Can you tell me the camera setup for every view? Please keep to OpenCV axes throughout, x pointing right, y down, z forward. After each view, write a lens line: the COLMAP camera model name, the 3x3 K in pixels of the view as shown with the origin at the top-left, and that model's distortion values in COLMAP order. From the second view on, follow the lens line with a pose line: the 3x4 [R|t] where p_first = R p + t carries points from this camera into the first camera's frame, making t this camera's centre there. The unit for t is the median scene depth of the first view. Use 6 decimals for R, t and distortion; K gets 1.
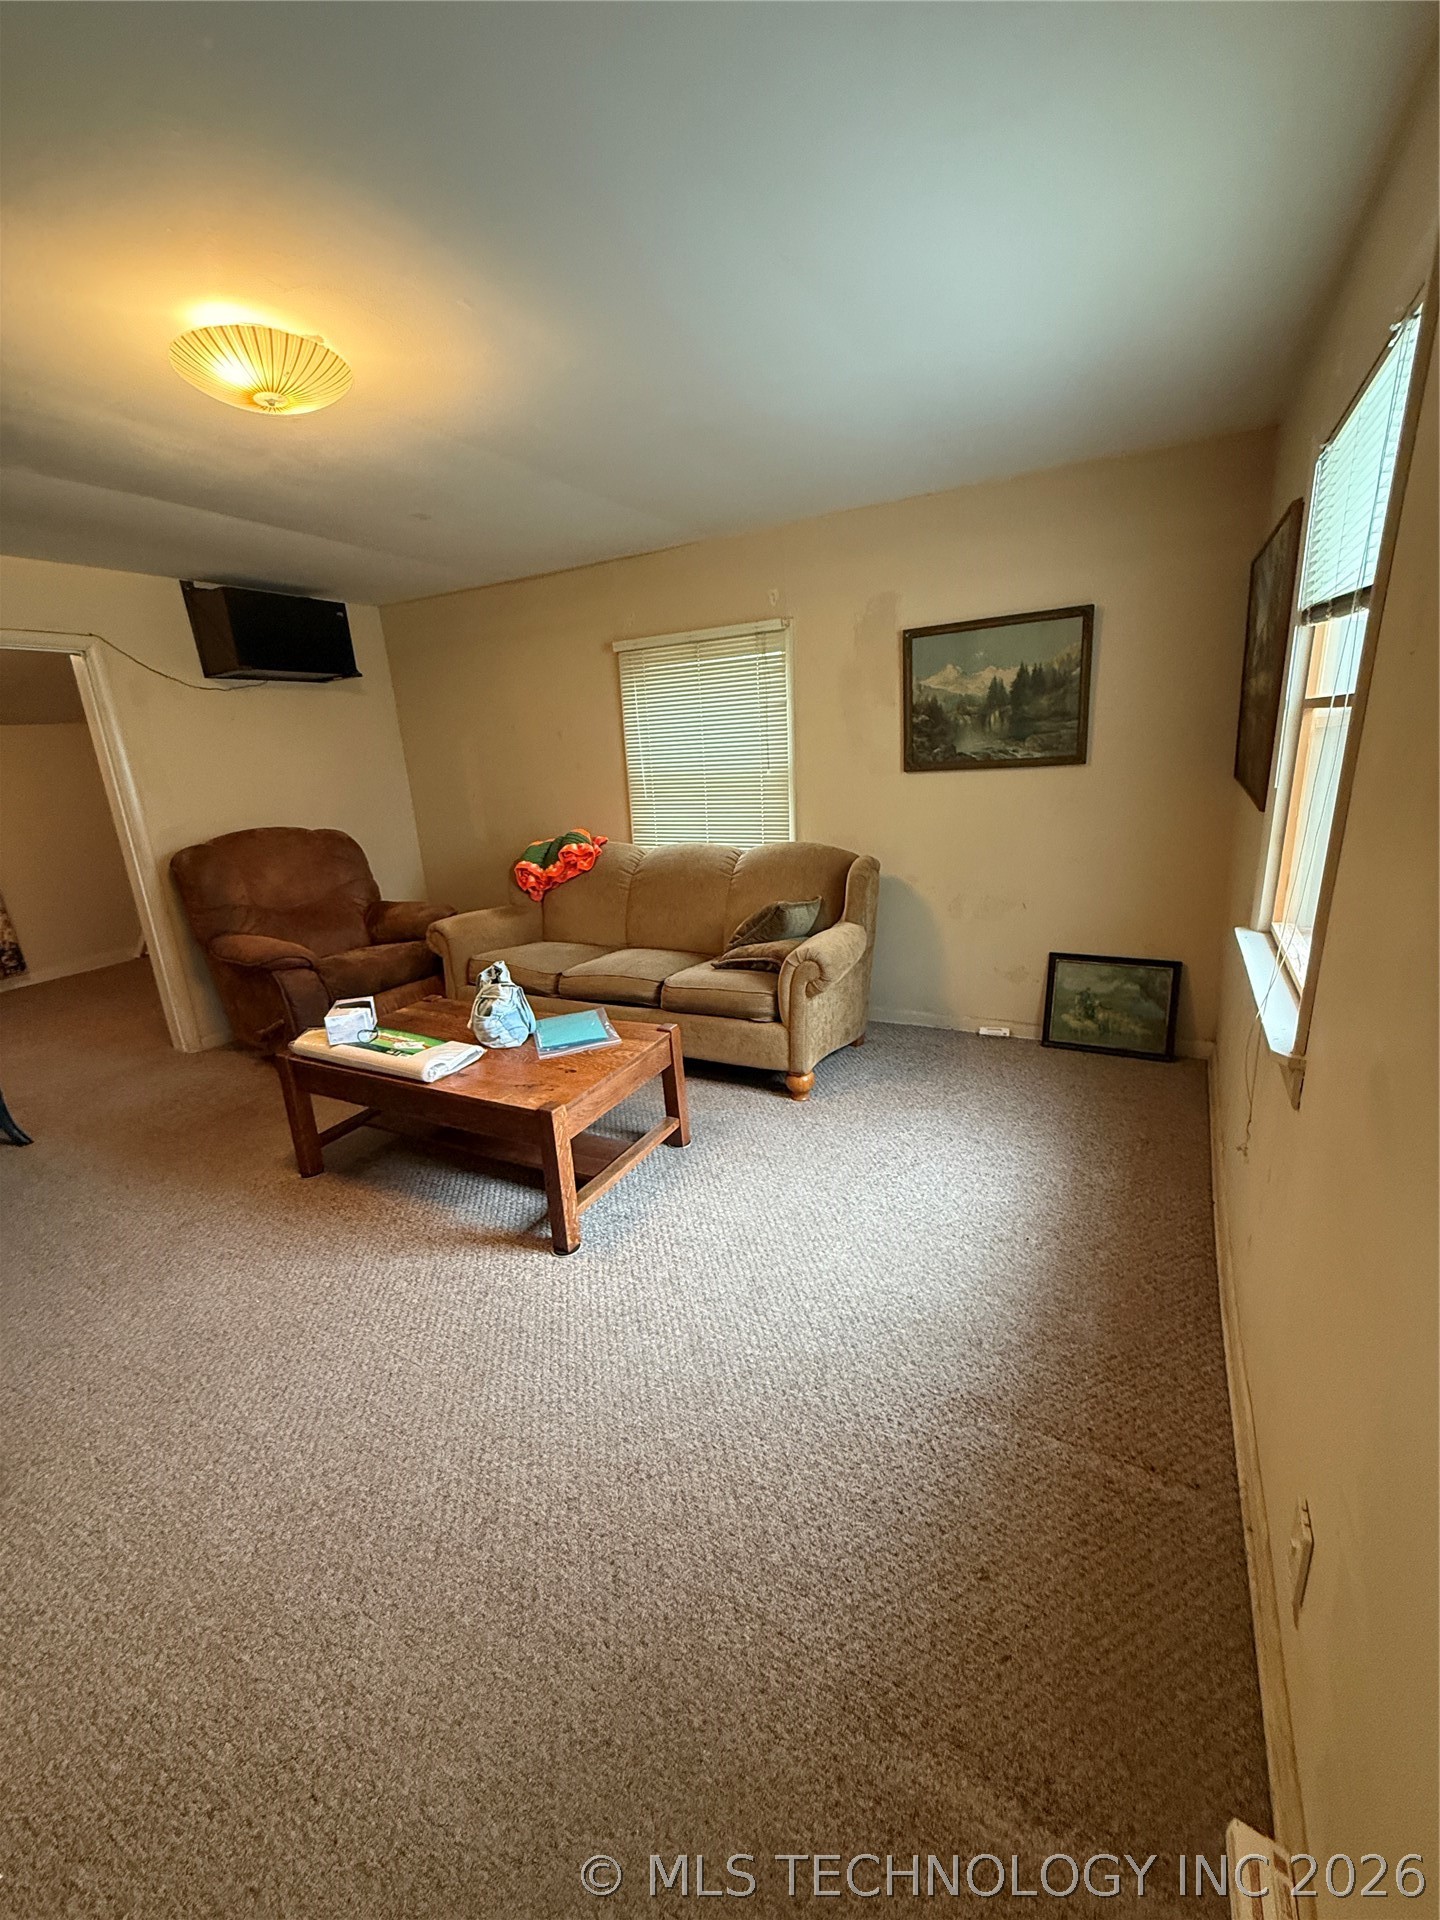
lens RADIAL K [[763.2, 0, 723.2], [0, 763.2, 959.5], [0, 0, 1]] dist [-0.001093, 0.000428]
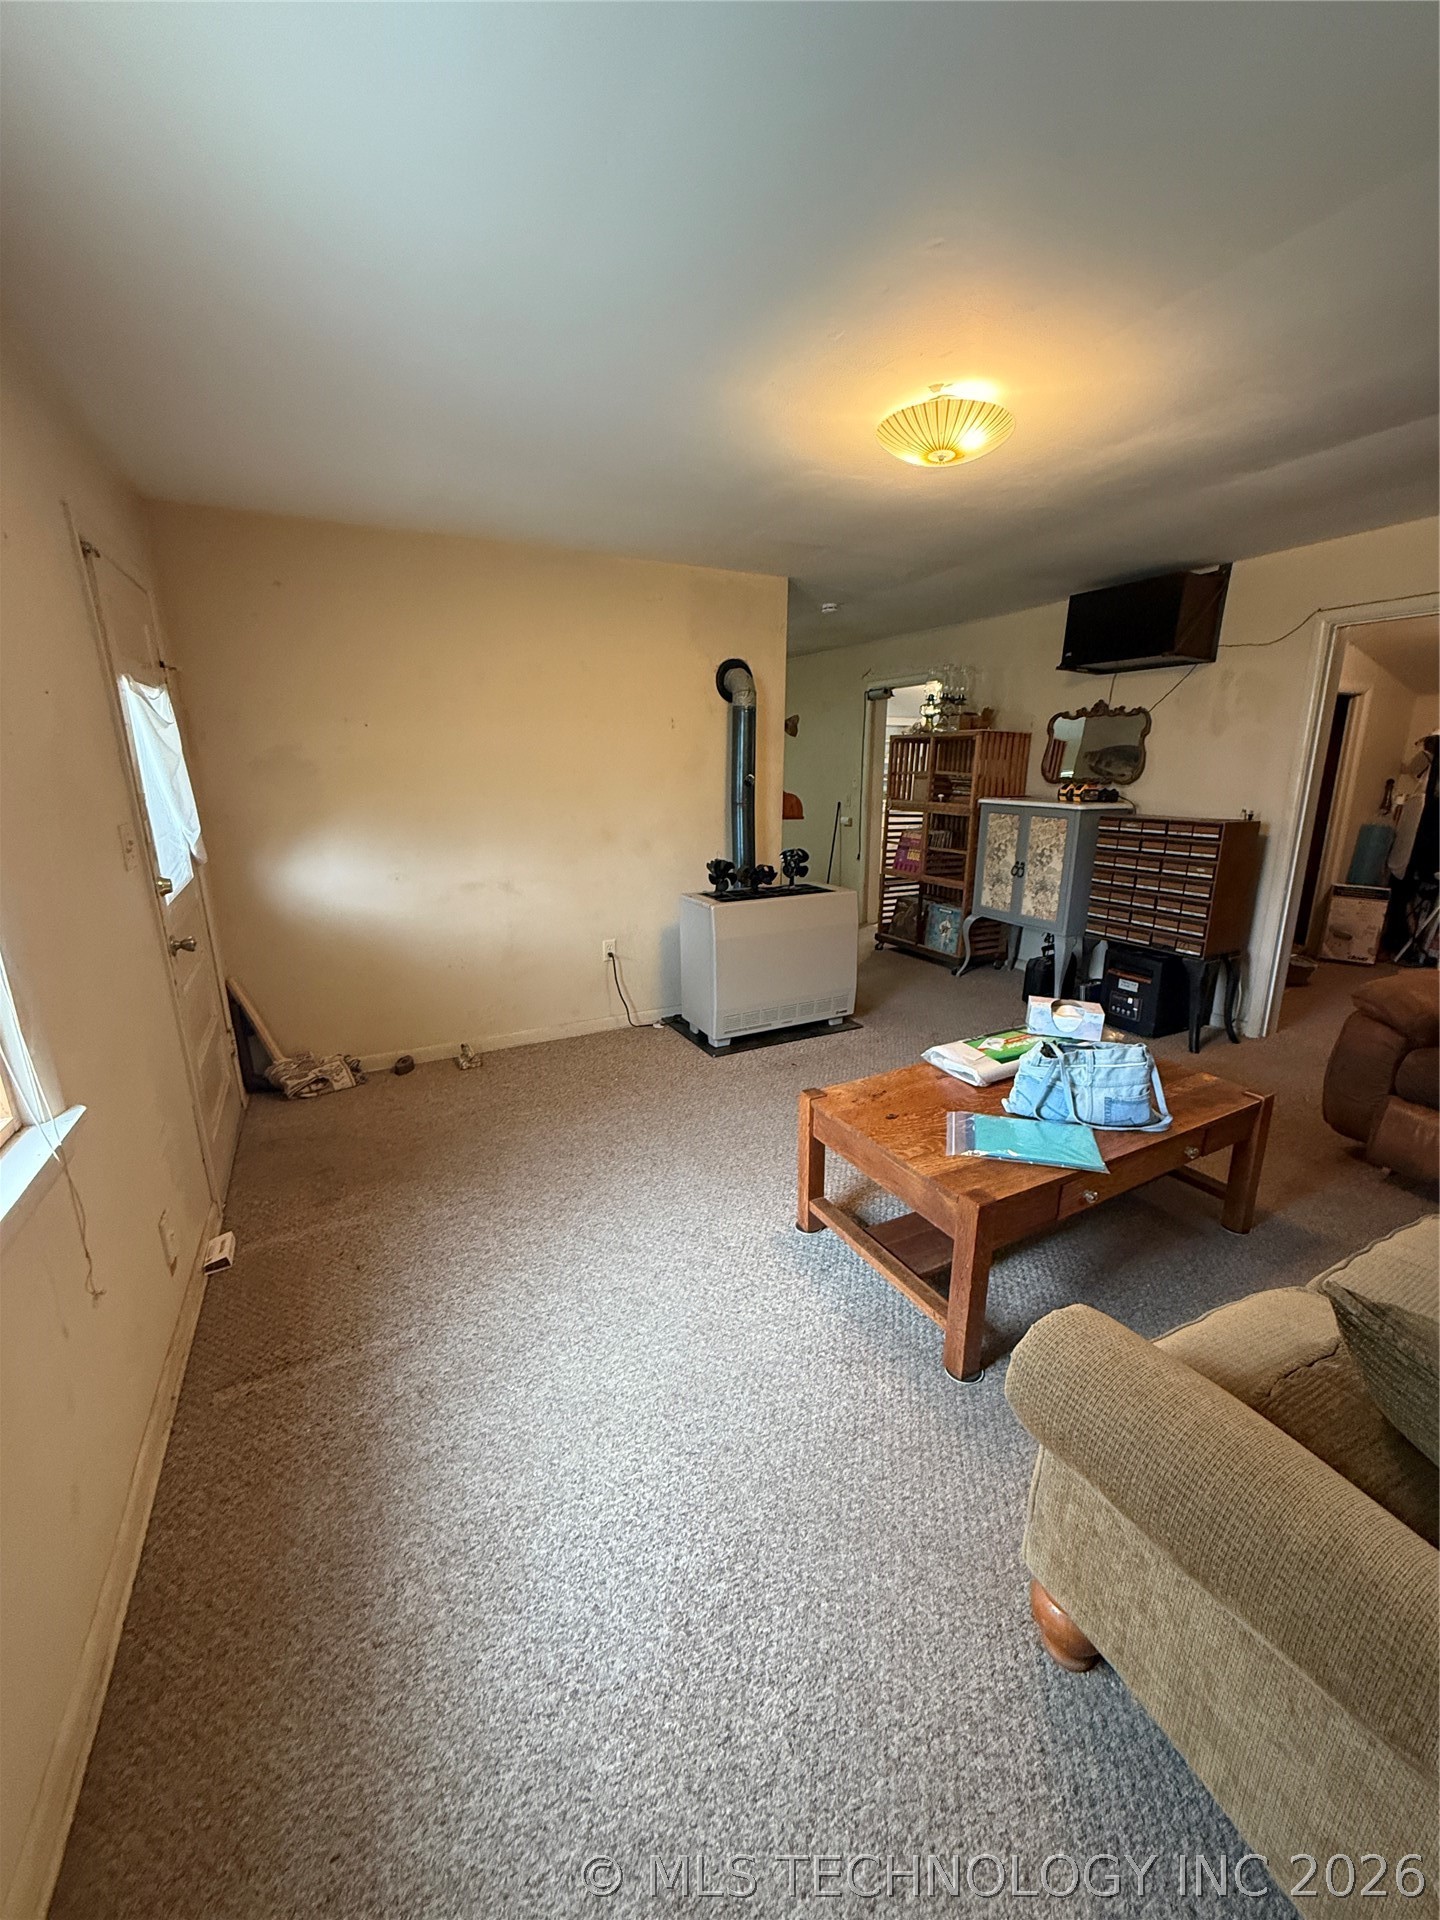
lens RADIAL K [[763.2, 0, 728.1], [0, 763.2, 960.5], [0, 0, 1]] dist [-0.001093, 0.000428]
pose [[-0.556454, 0.270535, -0.785601, 0.555098], [-0.194864, 0.876644, 0.439913, -0.366875], [0.807705, 0.397877, -0.435094, 1.151903]]
